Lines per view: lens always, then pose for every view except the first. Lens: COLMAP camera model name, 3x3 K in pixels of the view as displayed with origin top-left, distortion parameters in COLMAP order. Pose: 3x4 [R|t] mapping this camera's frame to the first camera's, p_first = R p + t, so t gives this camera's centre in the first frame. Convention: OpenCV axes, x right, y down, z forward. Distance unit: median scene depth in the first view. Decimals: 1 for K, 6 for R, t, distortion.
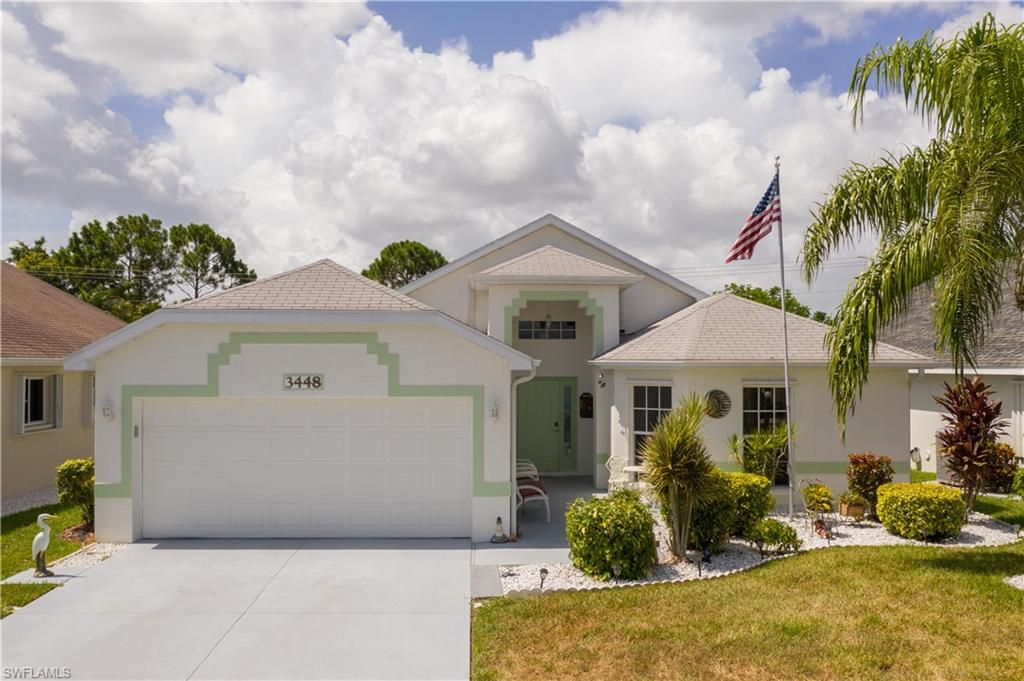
lens RADIAL K [[847.2, 0, 512.0], [0, 847.2, 340.5], [0, 0, 1]] dist [-0.006861, -0.002868]
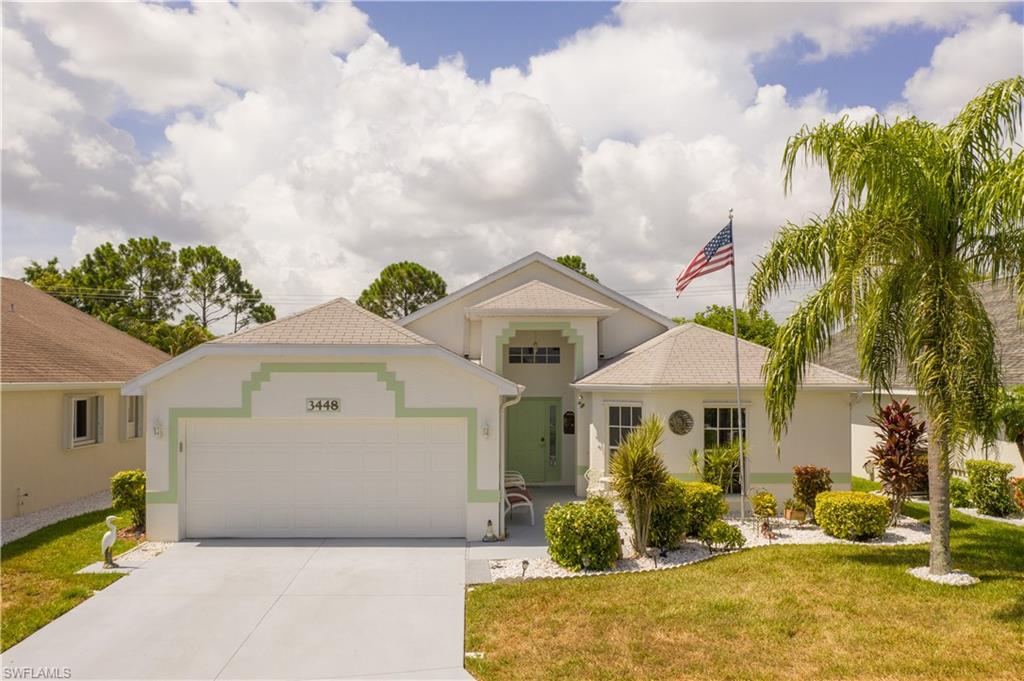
lens RADIAL K [[837.6, 0, 505.0], [0, 837.6, 355.0], [0, 0, 1]] dist [-0.010268, -0.007665]
pose [[0.999991, -0.000689, -0.004134, 0.010492], [0.000693, 0.999999, 0.000842, -0.020489], [0.004134, -0.000845, 0.999991, -0.154569]]
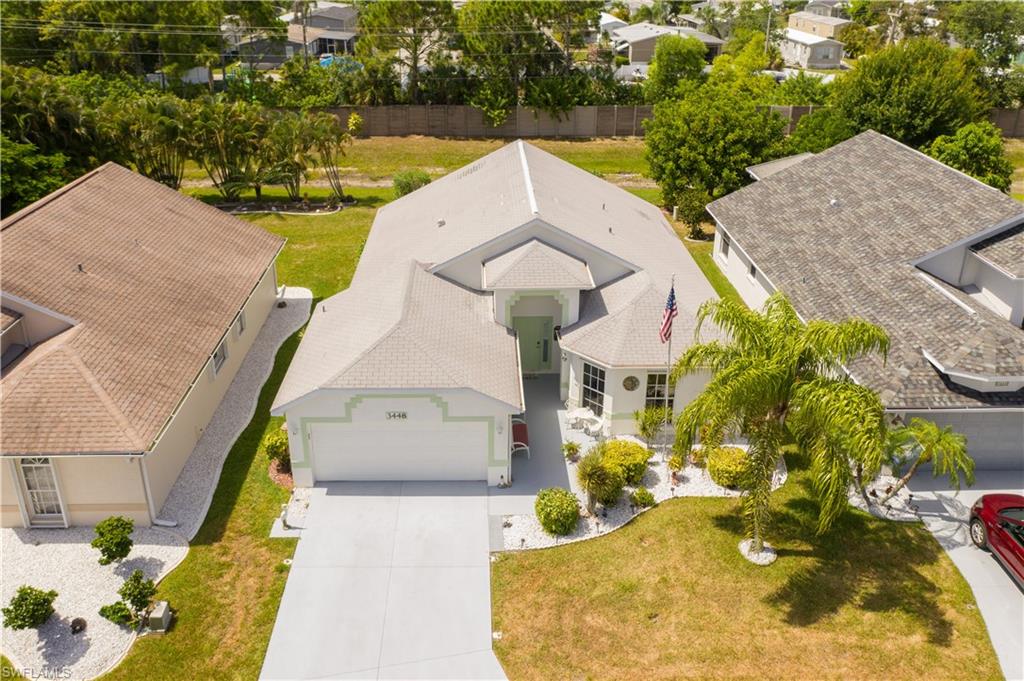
lens RADIAL K [[832.9, 0, 489.6], [0, 832.9, 310.9], [0, 0, 1]] dist [-0.009376, -0.005733]
pose [[0.999687, 0.010339, -0.022788, -0.004349], [0.000445, 0.903171, 0.429281, -0.901521], [0.025020, -0.429156, 0.902884, -0.518570]]
